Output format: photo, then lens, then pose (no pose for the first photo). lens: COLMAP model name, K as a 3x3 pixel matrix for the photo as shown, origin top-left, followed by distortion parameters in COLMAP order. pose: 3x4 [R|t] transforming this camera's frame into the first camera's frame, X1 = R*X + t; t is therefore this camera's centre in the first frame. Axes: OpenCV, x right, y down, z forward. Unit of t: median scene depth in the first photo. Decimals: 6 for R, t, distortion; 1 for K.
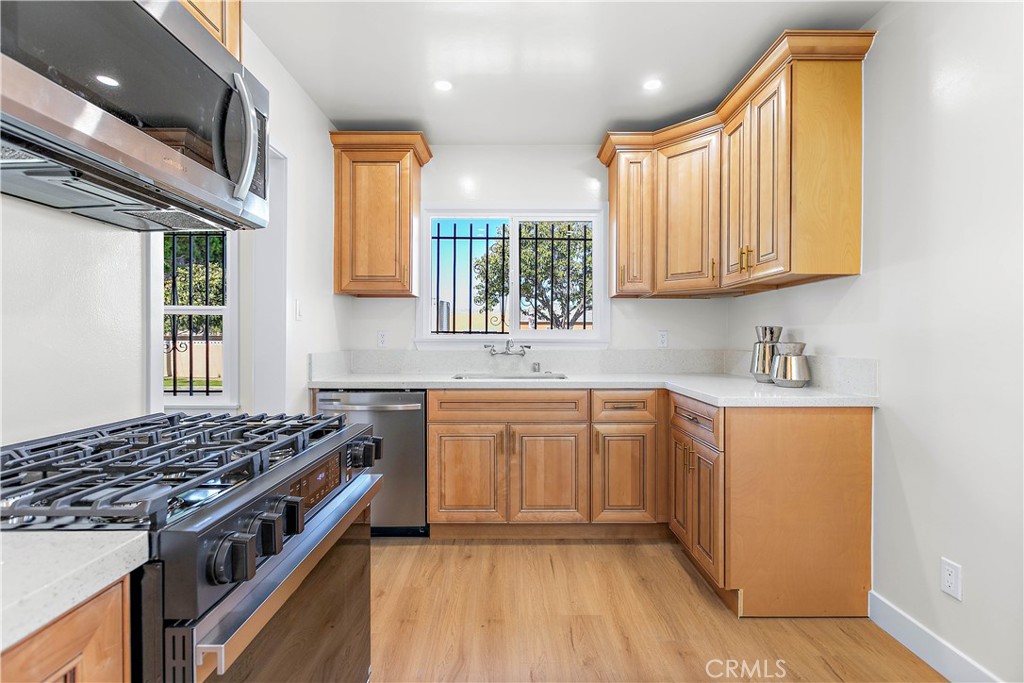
lens RADIAL K [[461.7, 0, 512.6], [0, 461.7, 340.2], [0, 0, 1]] dist [-0.000180, 0.000043]
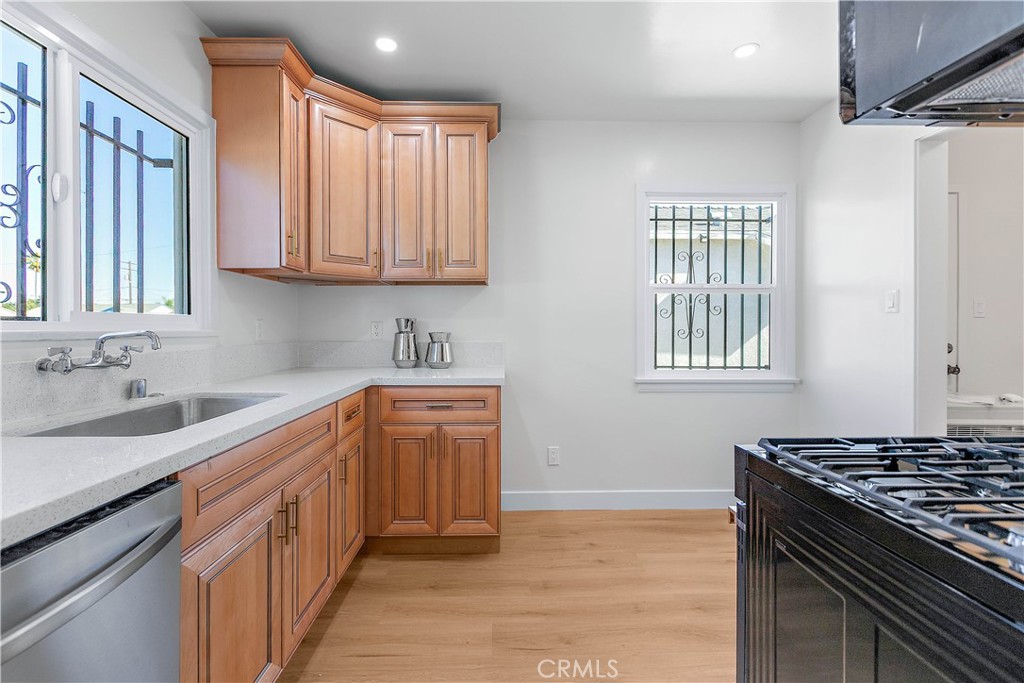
lens RADIAL K [[461.7, 0, 509.7], [0, 461.7, 328.3], [0, 0, 1]] dist [-0.000180, 0.000043]
pose [[-0.026645, -0.003594, 0.999638, -0.593589], [0.006232, 0.999974, 0.003762, -0.007966], [-0.999626, 0.006330, -0.026622, 0.785018]]
